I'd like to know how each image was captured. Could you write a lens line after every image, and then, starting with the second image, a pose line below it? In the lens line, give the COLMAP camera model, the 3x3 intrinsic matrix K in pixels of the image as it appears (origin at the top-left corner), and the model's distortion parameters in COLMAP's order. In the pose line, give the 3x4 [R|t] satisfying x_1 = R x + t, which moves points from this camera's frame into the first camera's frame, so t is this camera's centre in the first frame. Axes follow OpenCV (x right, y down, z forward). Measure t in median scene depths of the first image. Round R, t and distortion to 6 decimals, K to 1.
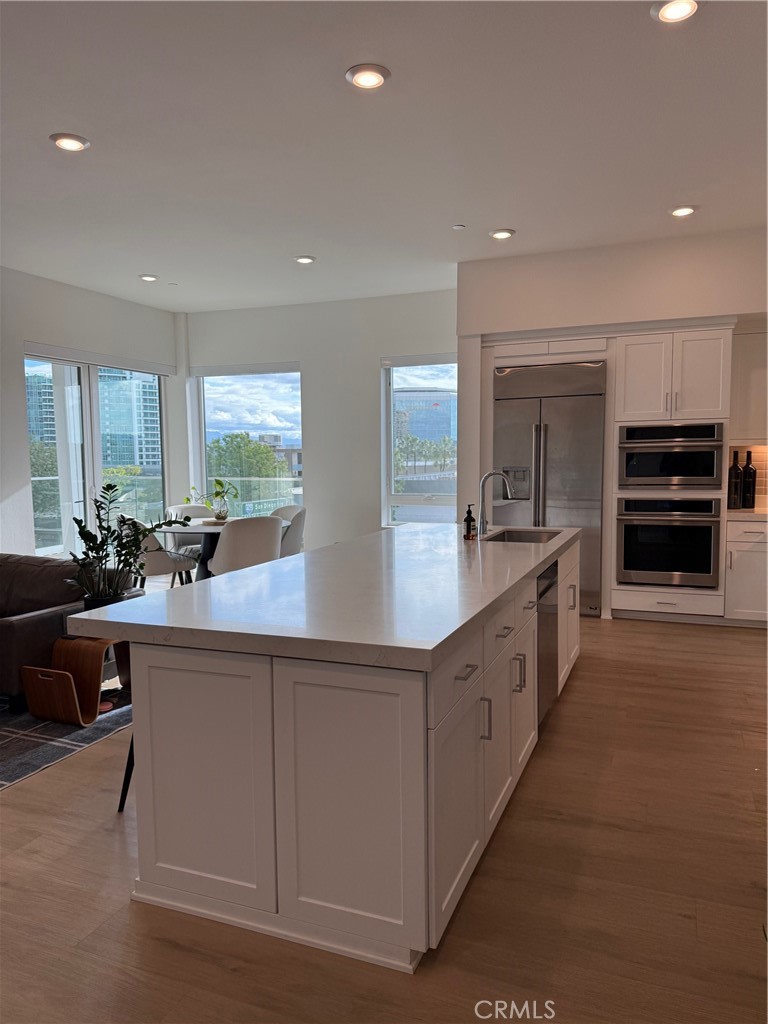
lens RADIAL K [[717.3, 0, 392.4], [0, 717.3, 516.4], [0, 0, 1]] dist [0.026192, -0.023219]
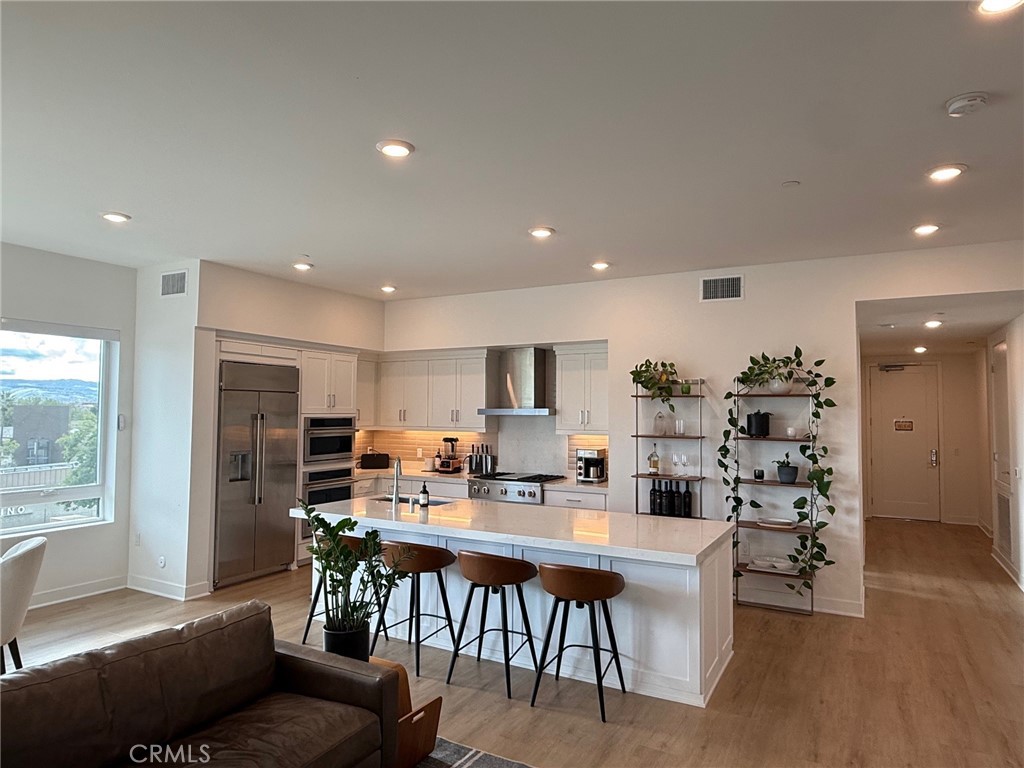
lens RADIAL K [[640.9, 0, 508.5], [0, 640.9, 380.8], [0, 0, 1]] dist [0.007522, -0.002108]
pose [[0.124734, 0.063325, 0.990167, -0.832517], [0.074779, 0.994523, -0.073024, -0.079885], [-0.989368, 0.083152, 0.119316, 0.497366]]
